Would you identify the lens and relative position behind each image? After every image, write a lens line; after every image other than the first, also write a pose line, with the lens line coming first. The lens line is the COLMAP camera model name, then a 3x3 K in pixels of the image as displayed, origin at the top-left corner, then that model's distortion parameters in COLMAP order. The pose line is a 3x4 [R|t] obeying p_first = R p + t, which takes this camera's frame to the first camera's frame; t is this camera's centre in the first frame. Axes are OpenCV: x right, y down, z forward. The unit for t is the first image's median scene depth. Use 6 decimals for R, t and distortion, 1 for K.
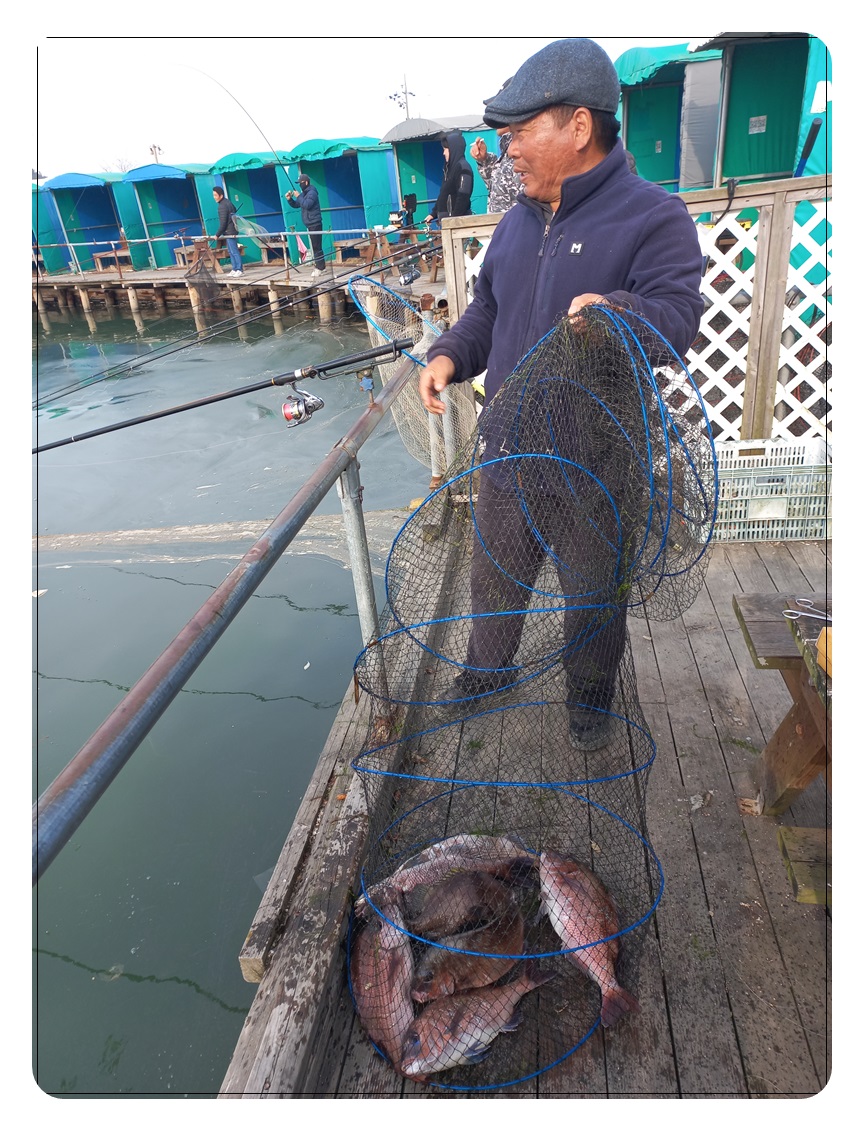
lens RADIAL K [[764.2, 0, 434.3], [0, 764.2, 565.9], [0, 0, 1]] dist [0.026063, 0.004767]
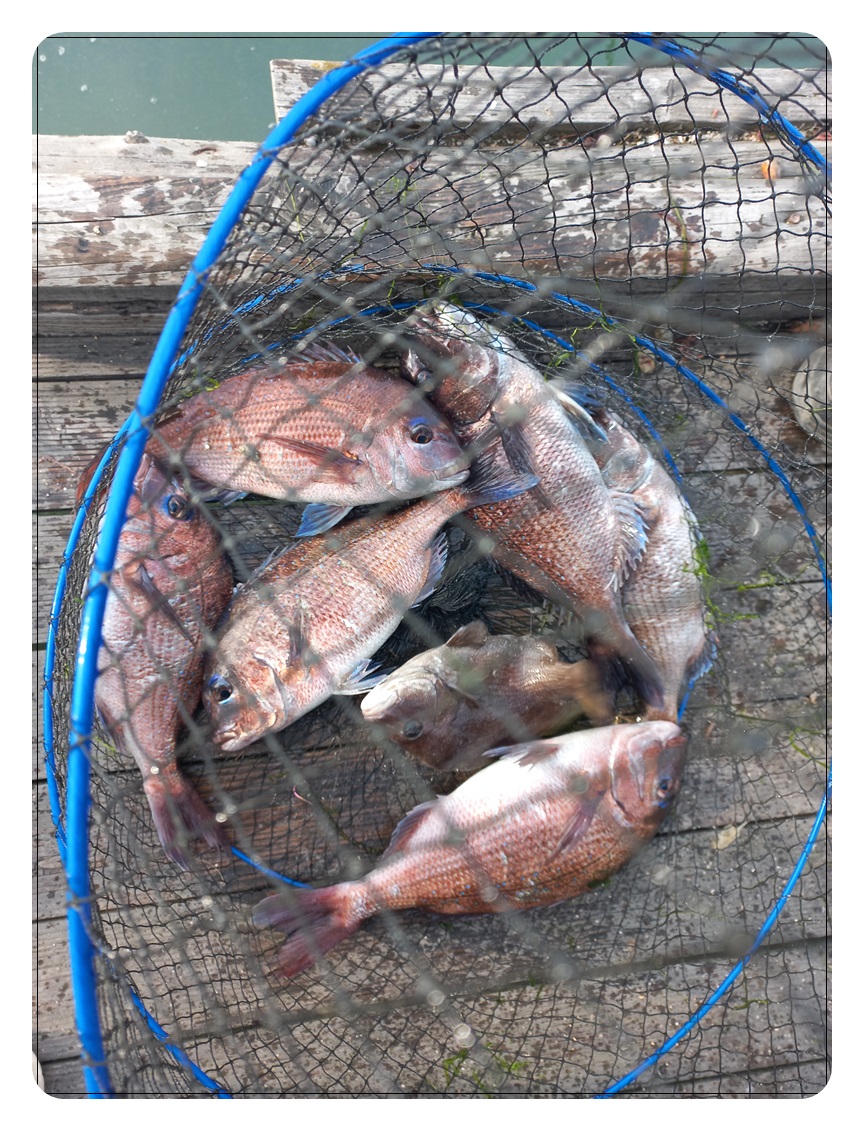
lens RADIAL K [[764.2, 0, 432.9], [0, 764.2, 568.9], [0, 0, 1]] dist [0.026063, 0.004767]
pose [[0.193375, 0.977228, 0.087361, -0.003154], [-0.552740, 0.034943, 0.832621, 0.129371], [0.810608, -0.209296, 0.546910, 0.860363]]
